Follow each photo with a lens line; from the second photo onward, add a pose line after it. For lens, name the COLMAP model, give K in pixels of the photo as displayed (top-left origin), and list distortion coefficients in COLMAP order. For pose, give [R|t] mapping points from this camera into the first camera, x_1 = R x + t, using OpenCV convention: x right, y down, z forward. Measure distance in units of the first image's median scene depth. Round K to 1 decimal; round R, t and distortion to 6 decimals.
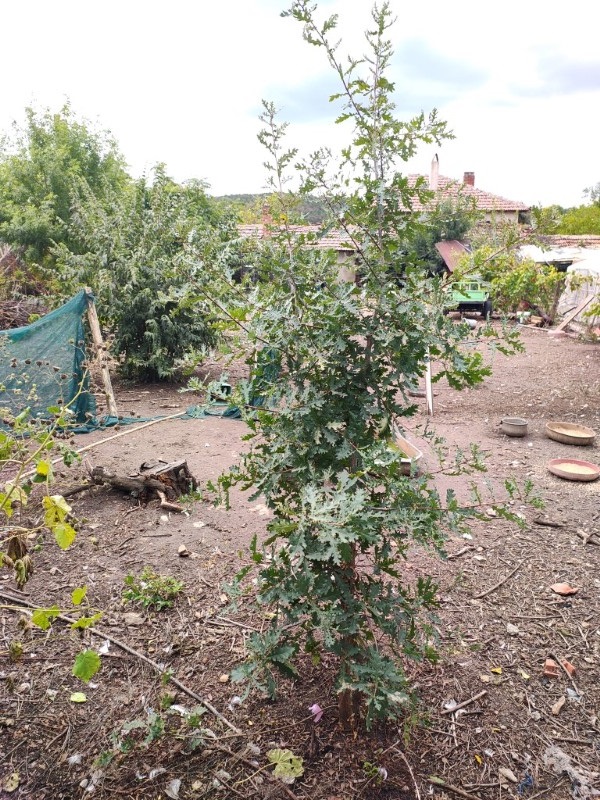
lens RADIAL K [[587.4, 0, 302.6], [0, 587.4, 396.0], [0, 0, 1]] dist [0.020851, -0.036837]
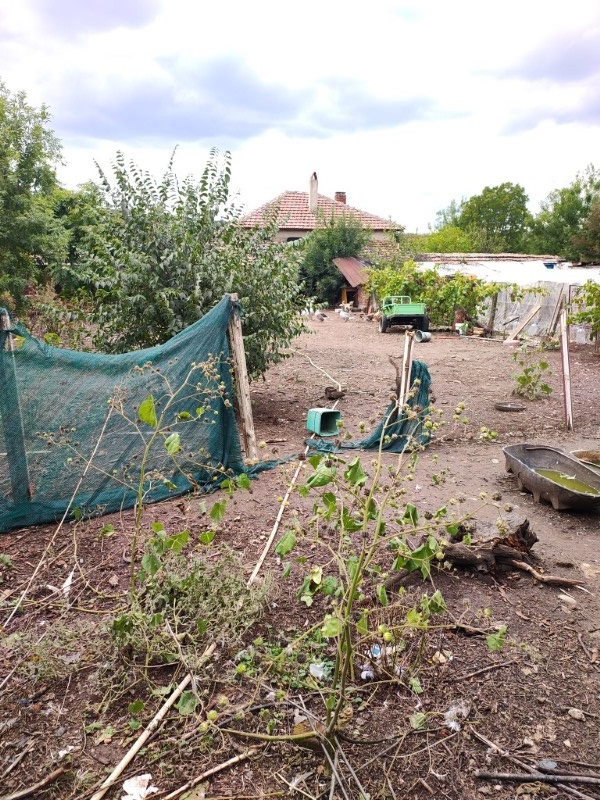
lens RADIAL K [[587.4, 0, 297.0], [0, 587.4, 398.2], [0, 0, 1]] dist [0.020851, -0.036837]
pose [[0.960488, -0.058524, 0.272098, -0.172473], [0.066496, 0.997583, -0.020165, -0.010656], [-0.270260, 0.037462, 0.962058, 0.089851]]
